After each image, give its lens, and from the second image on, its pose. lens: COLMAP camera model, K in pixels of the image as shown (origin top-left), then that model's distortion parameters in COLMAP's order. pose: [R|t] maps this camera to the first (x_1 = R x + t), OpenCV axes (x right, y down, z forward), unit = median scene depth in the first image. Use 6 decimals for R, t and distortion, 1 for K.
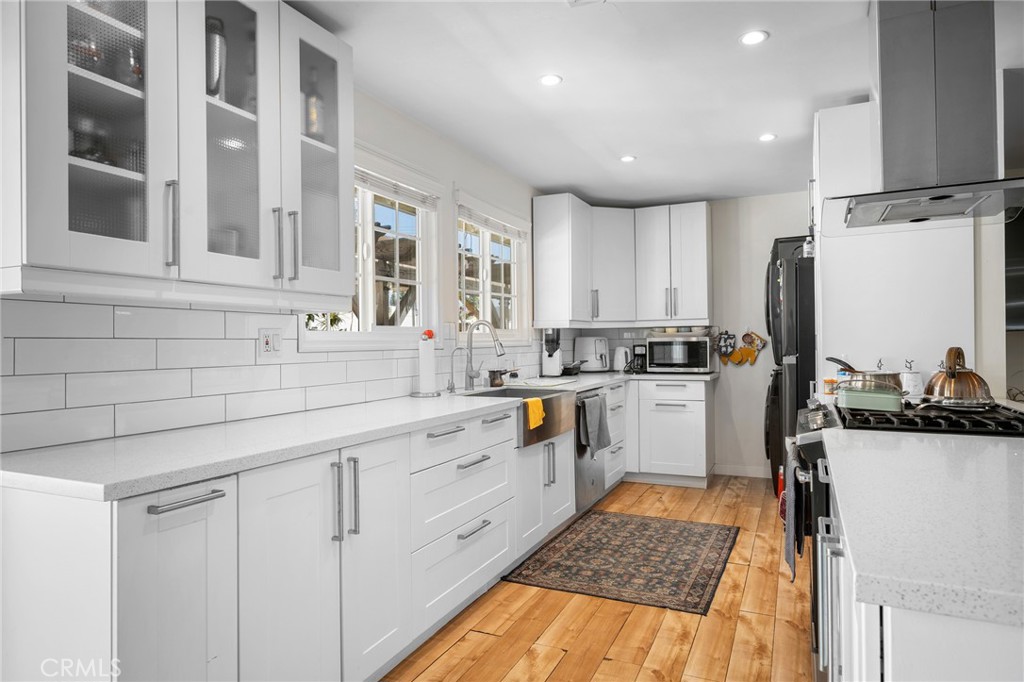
lens RADIAL K [[605.6, 0, 521.0], [0, 605.6, 341.9], [0, 0, 1]] dist [0.000188, 0.001095]
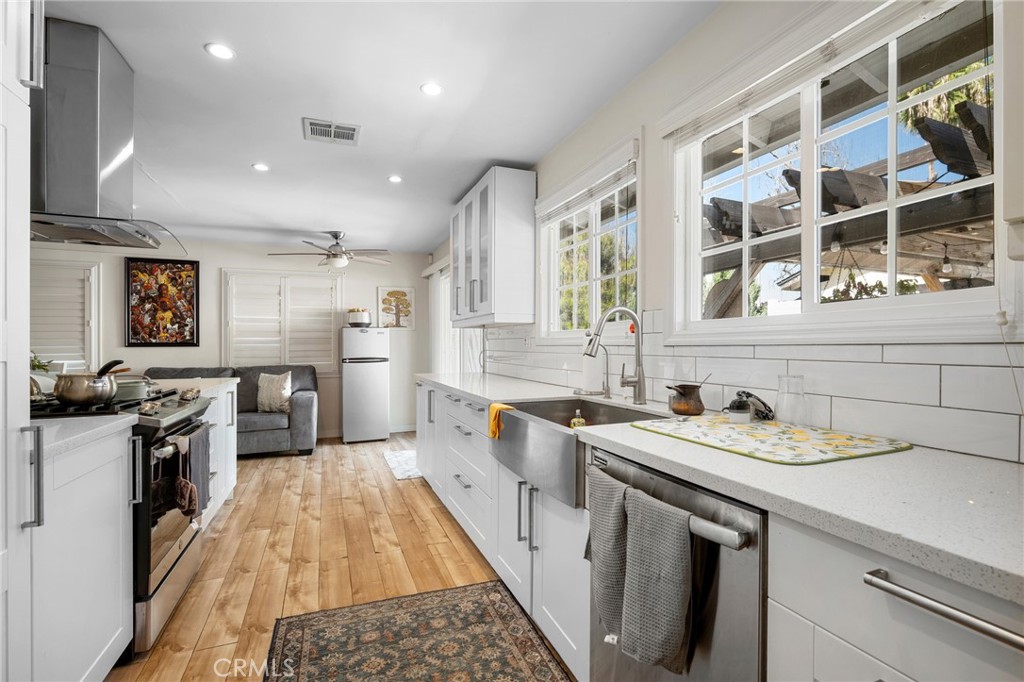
lens RADIAL K [[470.0, 0, 524.0], [0, 470.0, 344.2], [0, 0, 1]] dist [0.000102, 0.000129]
pose [[-0.679383, 0.013905, -0.733652, 0.418459], [0.011951, 0.999897, 0.007884, 0.001266], [0.733687, -0.003412, -0.679479, 1.294689]]
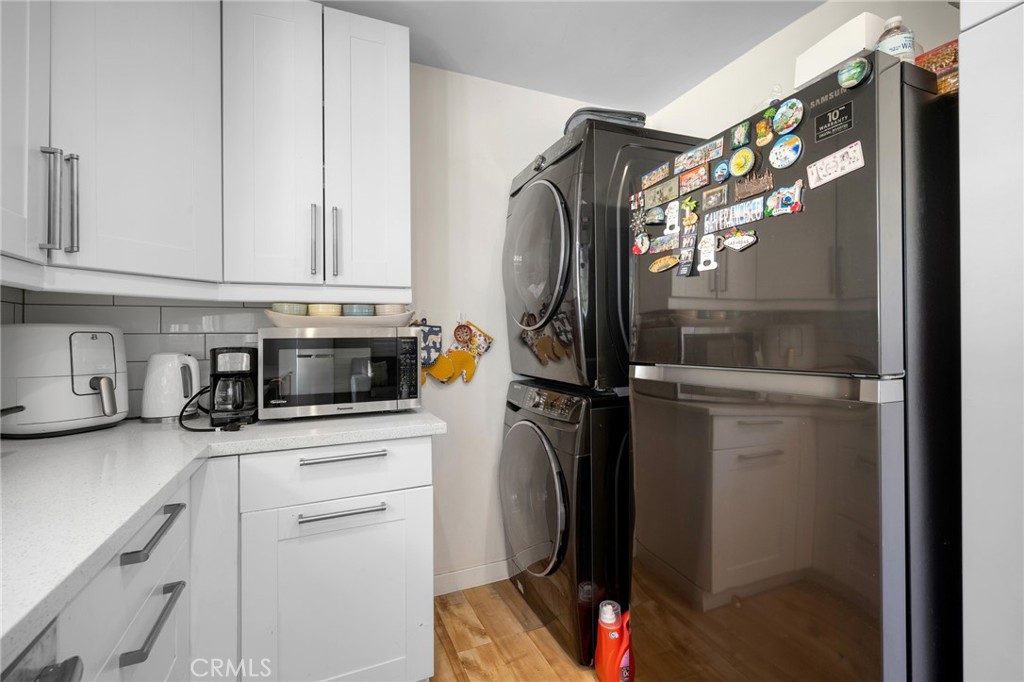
lens RADIAL K [[454.2, 0, 512.0], [0, 454.2, 341.0], [0, 0, 1]] dist [0.007932, -0.001328]
pose [[0.668524, 0.000820, 0.743690, 0.148816], [0.004258, 0.999979, -0.004930, 0.004482], [-0.743678, 0.006463, 0.668507, 0.996409]]
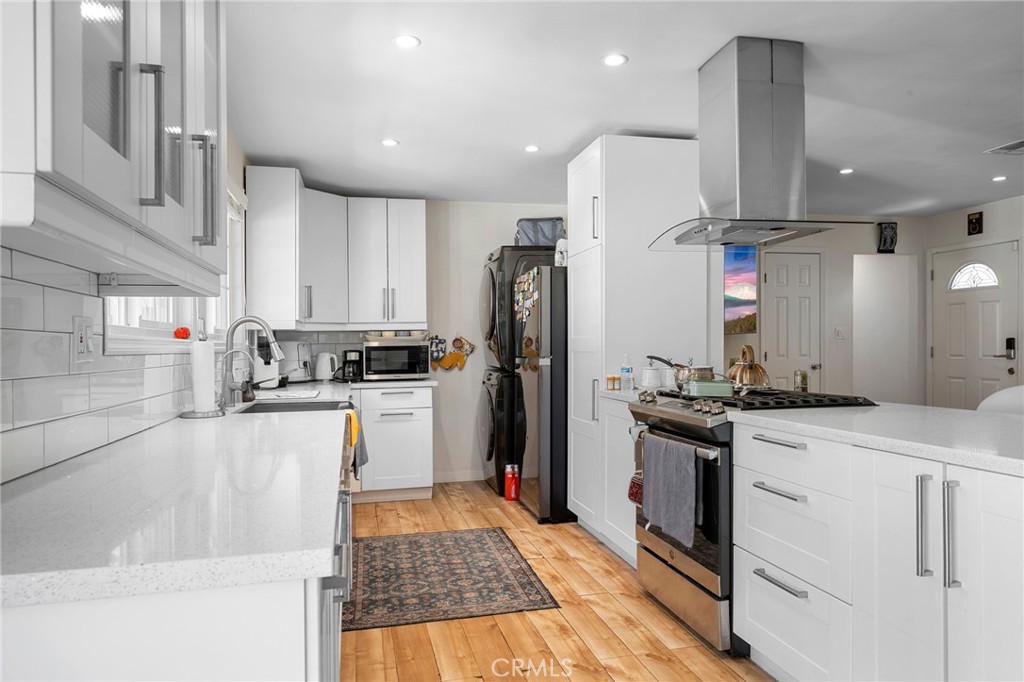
lens RADIAL K [[664.1, 0, 517.1], [0, 664.1, 355.9], [0, 0, 1]] dist [0.000154, -0.002027]
pose [[0.787672, -0.009031, 0.616028, -0.316493], [0.005441, 0.999956, 0.007701, 0.010488], [-0.616070, -0.002714, 0.787686, 0.111634]]
